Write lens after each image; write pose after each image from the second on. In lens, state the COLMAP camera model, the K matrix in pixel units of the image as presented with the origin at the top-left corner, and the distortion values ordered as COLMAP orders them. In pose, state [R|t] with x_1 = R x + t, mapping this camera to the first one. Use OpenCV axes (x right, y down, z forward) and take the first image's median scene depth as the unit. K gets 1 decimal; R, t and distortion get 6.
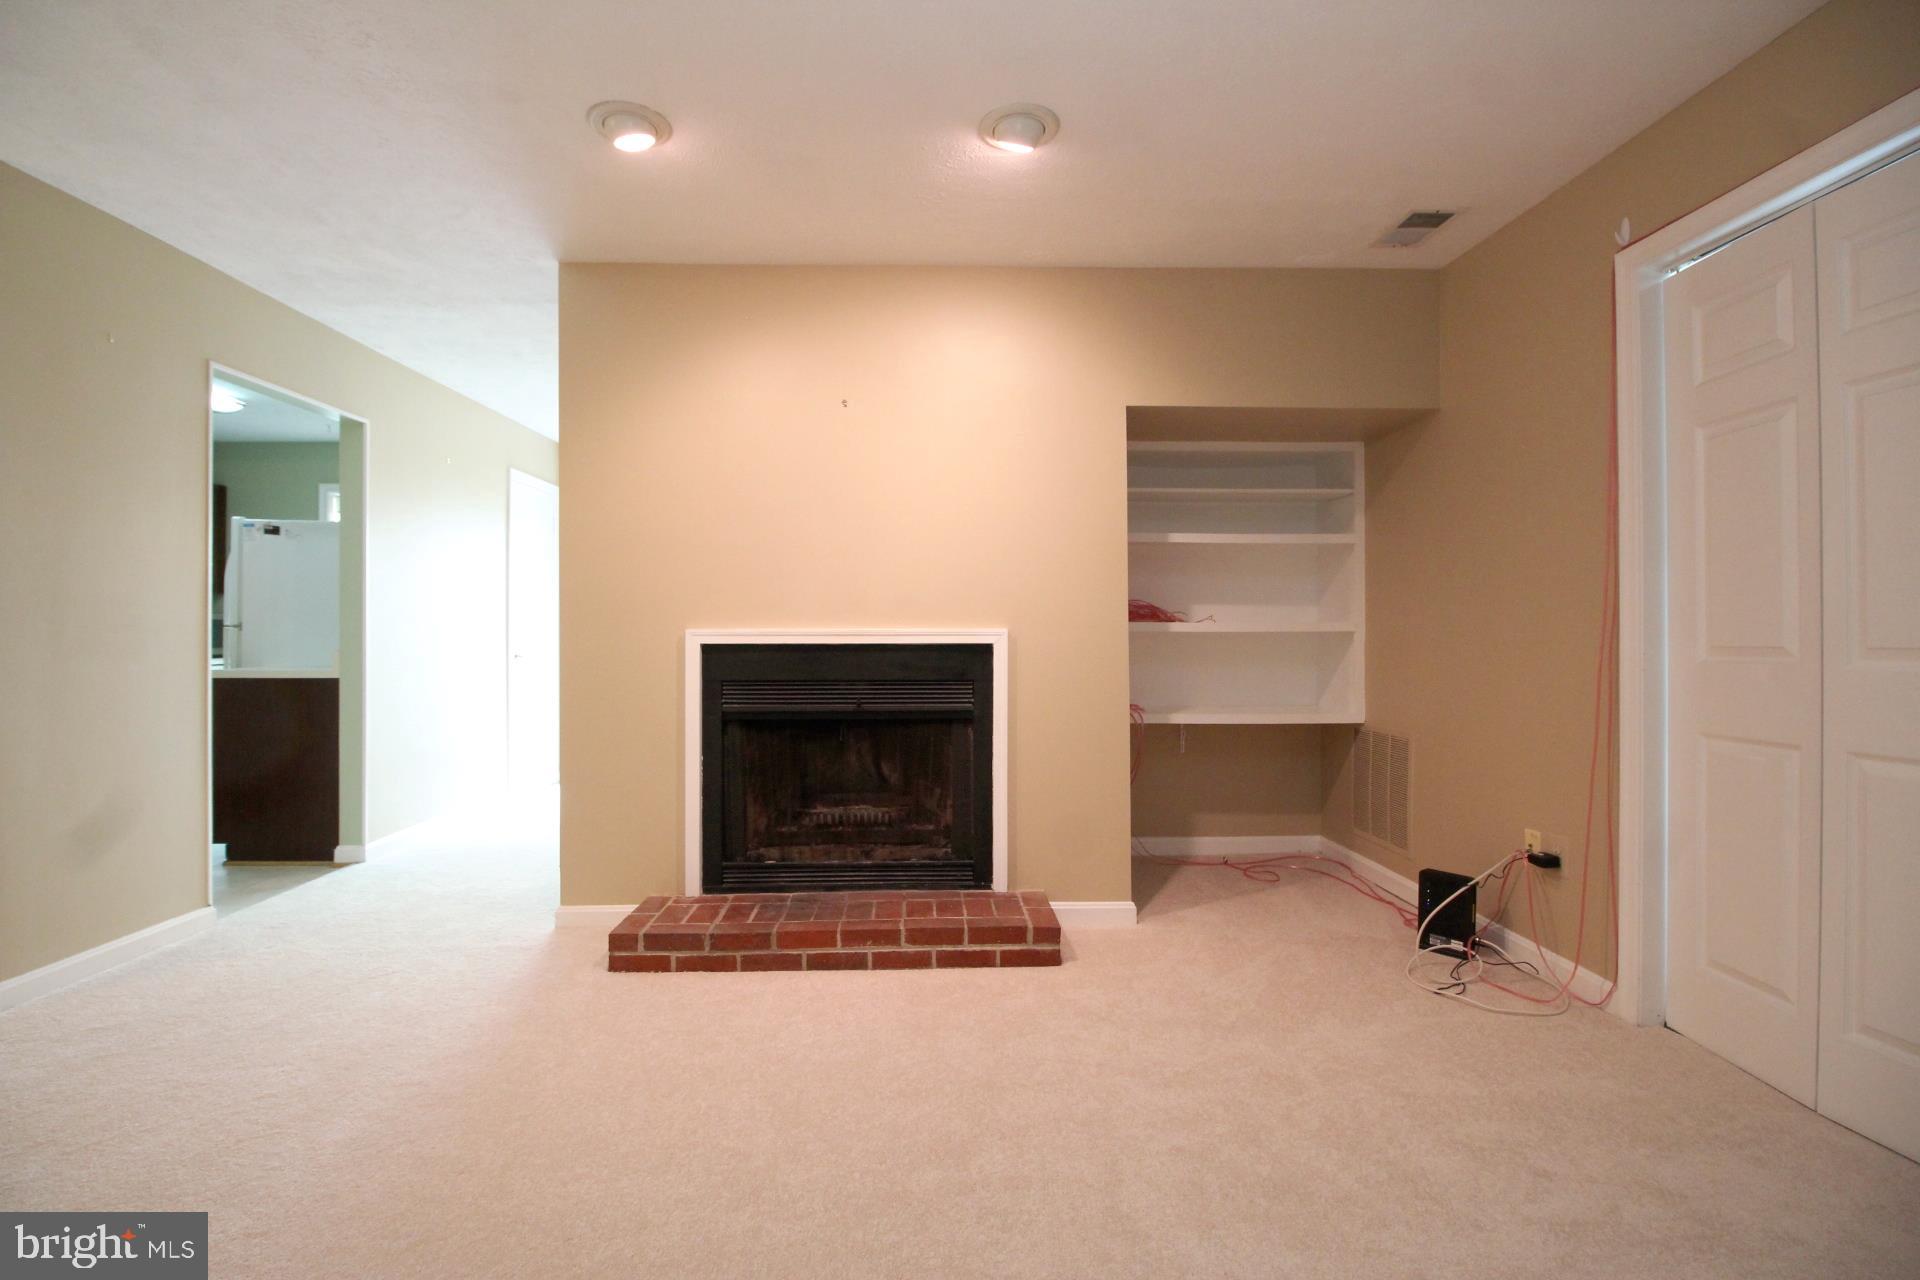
lens RADIAL K [[889.5, 0, 940.7], [0, 889.5, 636.4], [0, 0, 1]] dist [-0.001686, -0.011924]
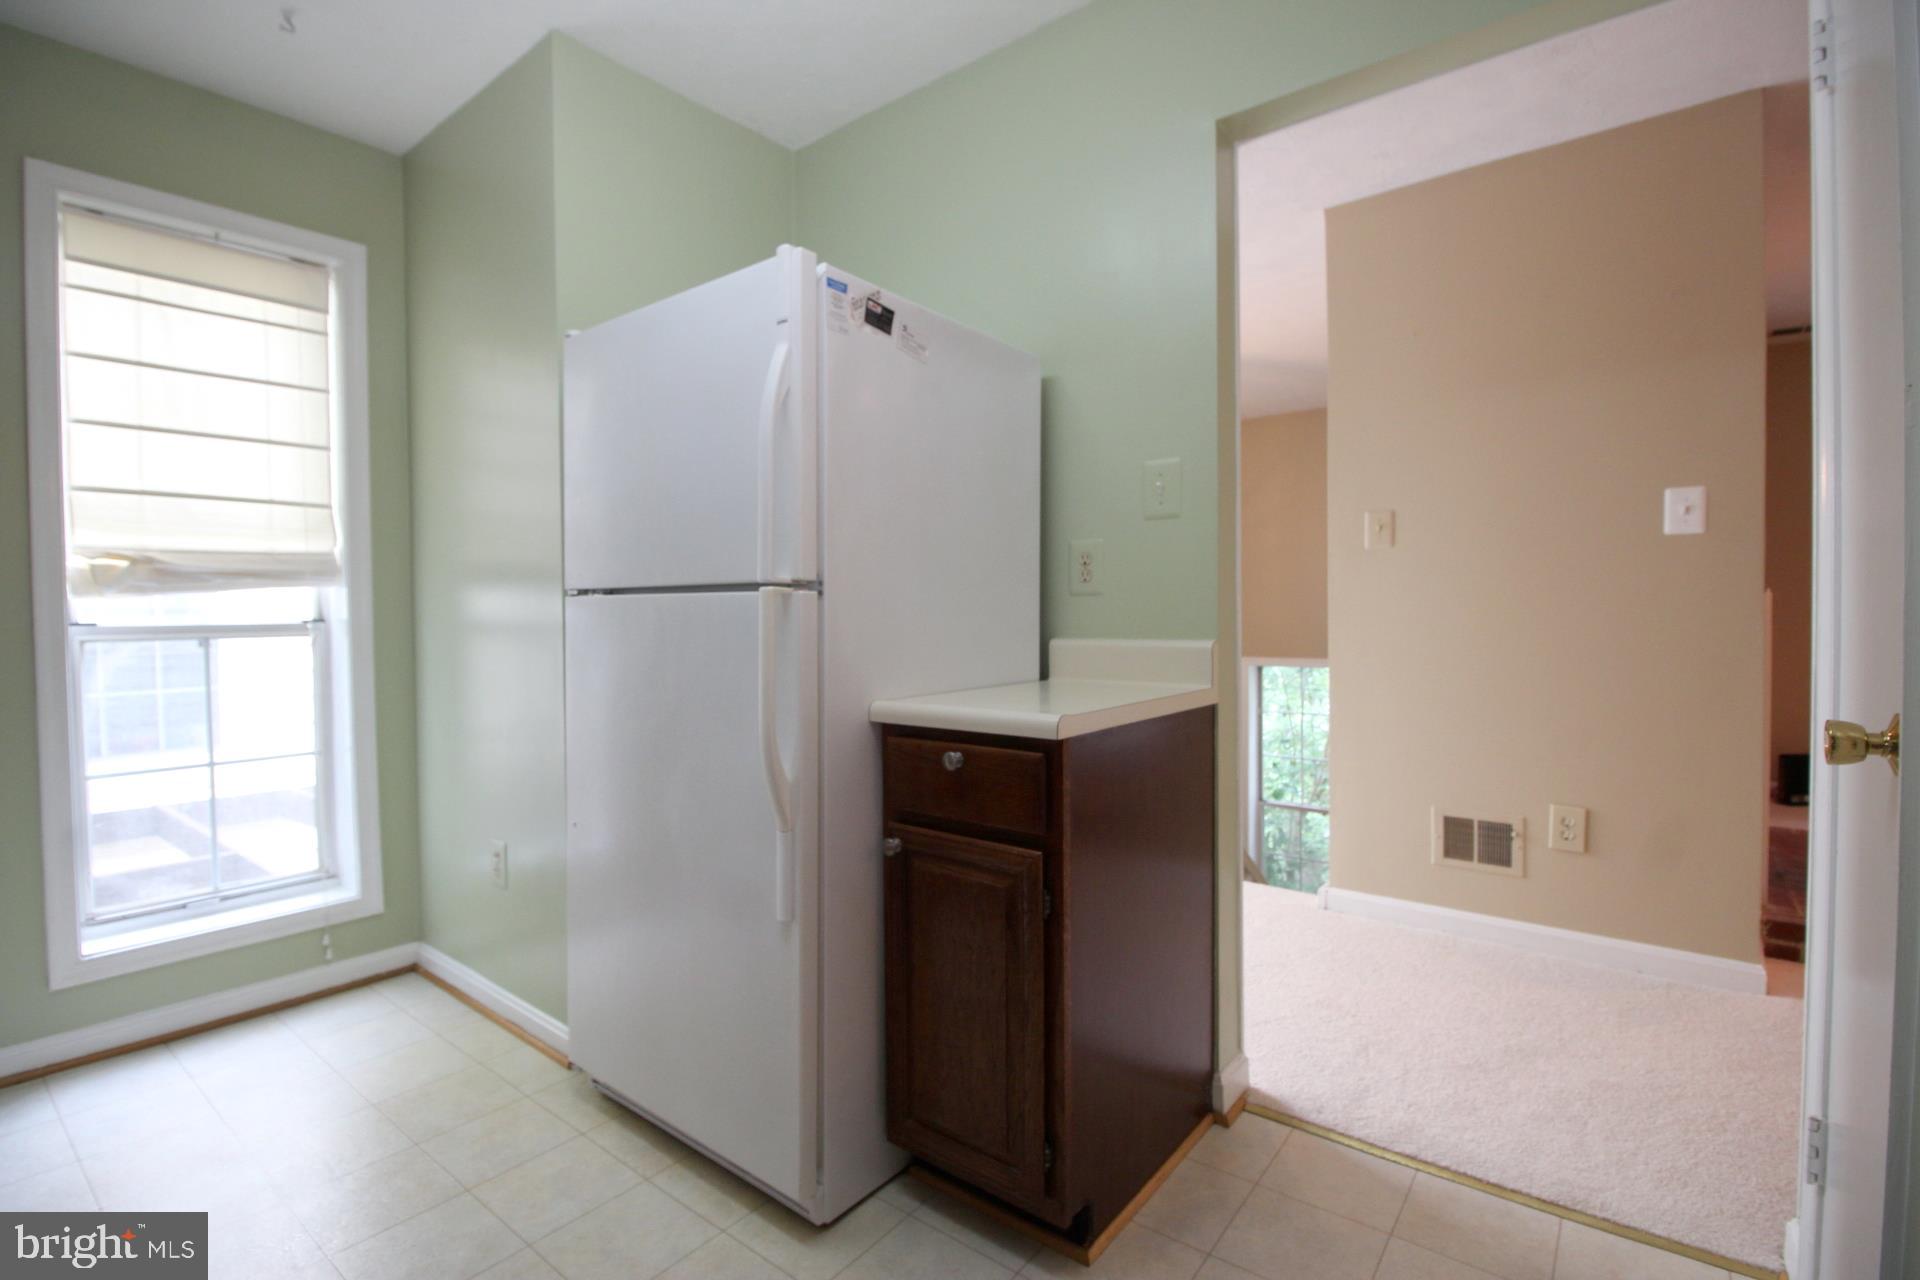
lens RADIAL K [[895.5, 0, 953.3], [0, 895.5, 634.9], [0, 0, 1]] dist [0.000695, -0.013932]
pose [[0.648656, -0.029742, 0.760500, -1.421091], [0.013896, 0.999532, 0.027238, -0.001921], [-0.760955, -0.007101, 0.648766, 1.040275]]
